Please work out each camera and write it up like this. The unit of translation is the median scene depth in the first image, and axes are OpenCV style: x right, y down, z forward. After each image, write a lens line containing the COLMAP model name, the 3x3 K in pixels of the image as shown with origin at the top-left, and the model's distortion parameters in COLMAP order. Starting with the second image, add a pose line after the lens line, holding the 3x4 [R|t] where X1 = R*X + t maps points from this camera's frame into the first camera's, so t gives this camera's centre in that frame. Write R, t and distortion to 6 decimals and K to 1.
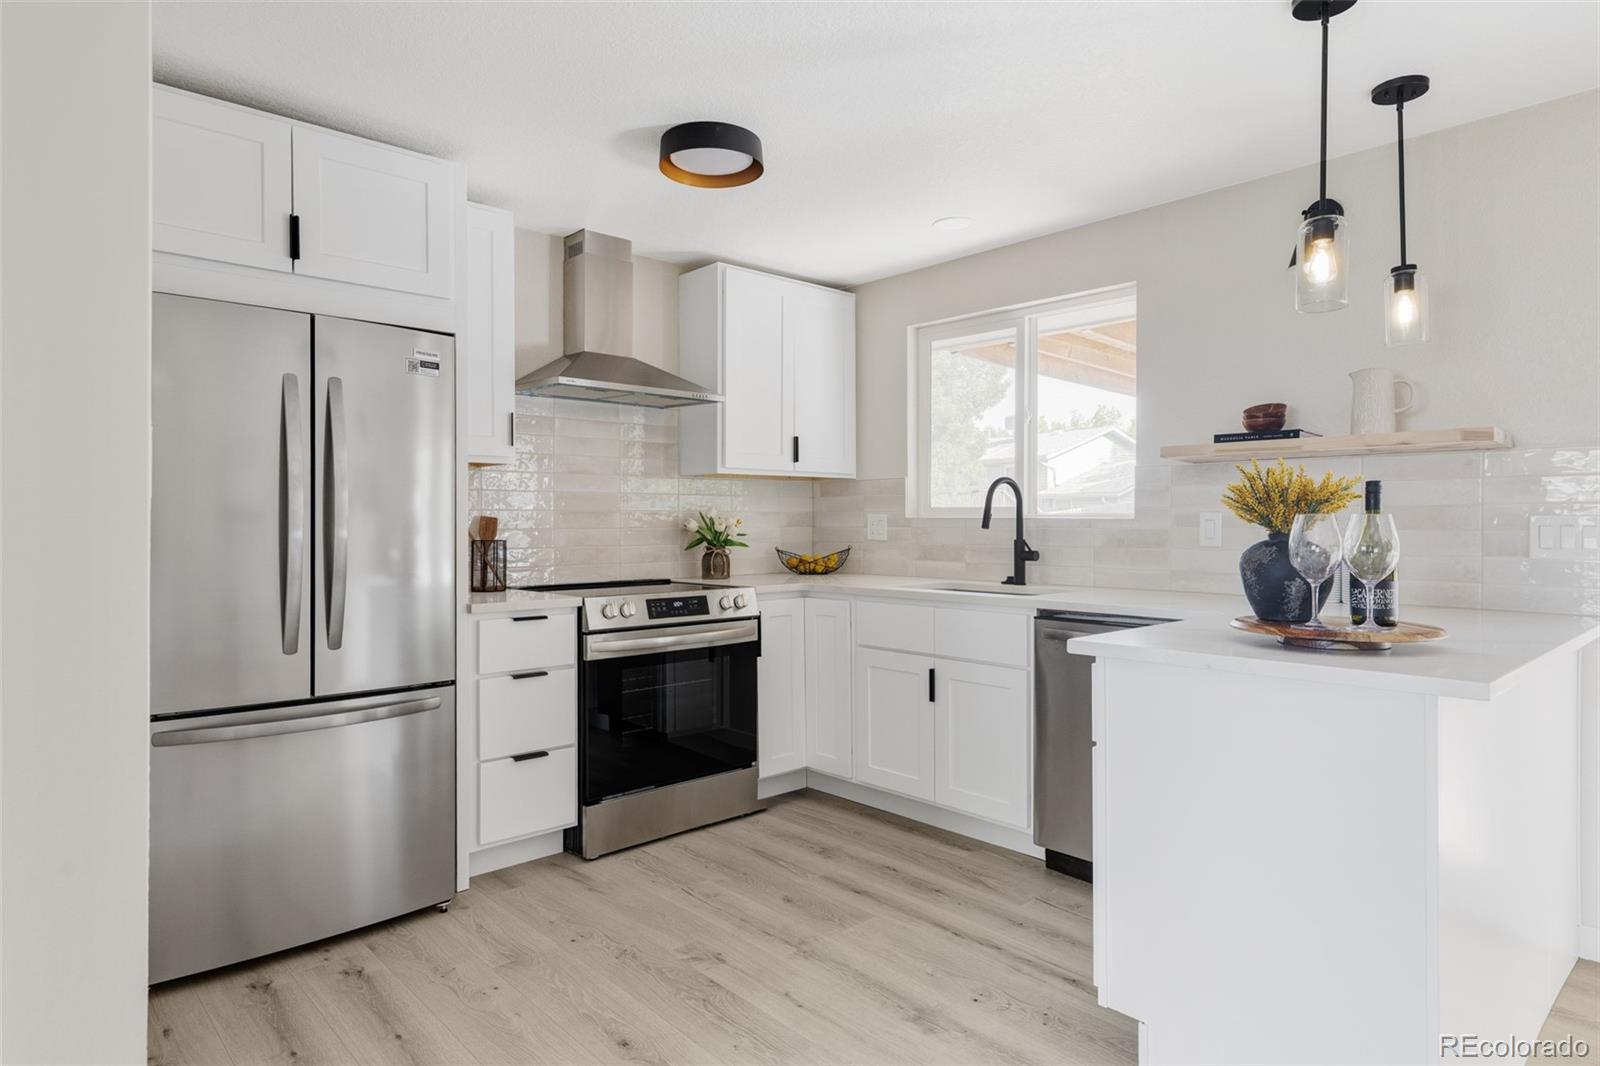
lens RADIAL K [[917.8, 0, 801.9], [0, 917.8, 520.0], [0, 0, 1]] dist [0.007151, -0.001030]
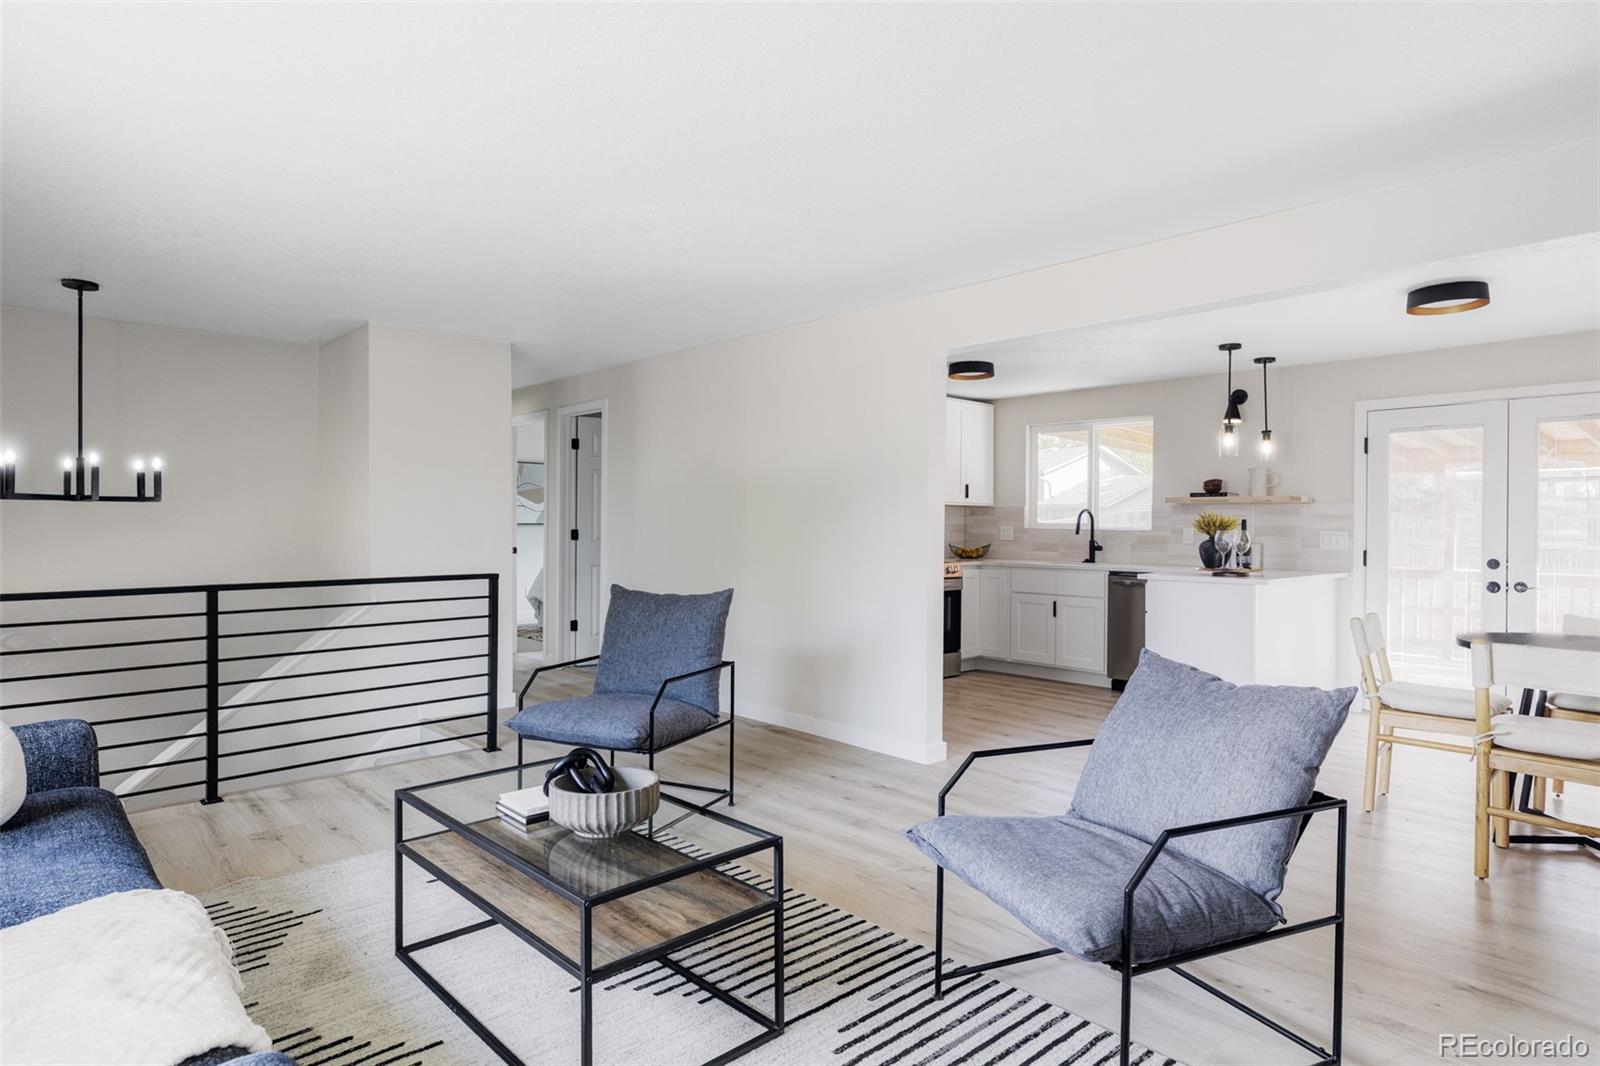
lens RADIAL K [[917.8, 0, 776.1], [0, 917.8, 509.7], [0, 0, 1]] dist [0.007151, -0.001030]
pose [[0.999957, 0.009121, -0.001531, -0.482055], [-0.009144, 0.999836, -0.015630, -0.007603], [0.001388, 0.015643, 0.999877, -1.074999]]
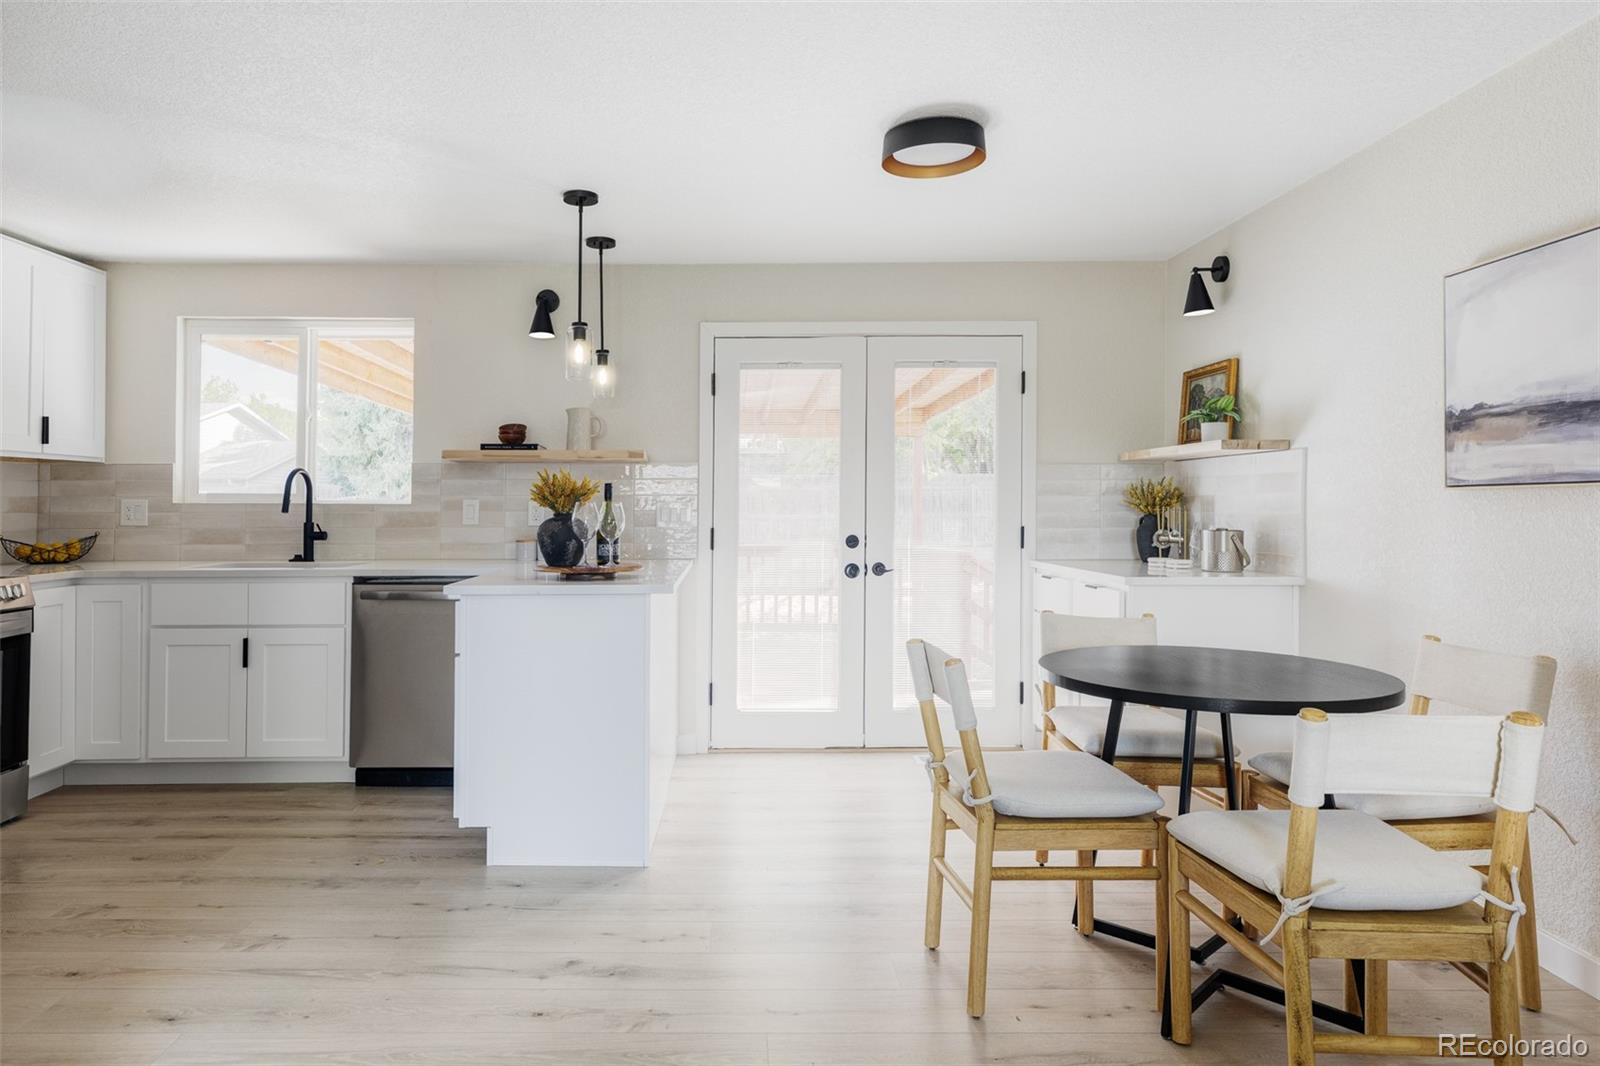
lens RADIAL K [[969.8, 0, 758.3], [0, 969.8, 486.6], [0, 0, 1]] dist [0.004140, 0.000085]
pose [[0.665149, 0.013720, 0.746584, -0.322086], [0.000183, 0.999828, -0.018538, -0.000701], [-0.746710, 0.012467, 0.665032, -0.252739]]
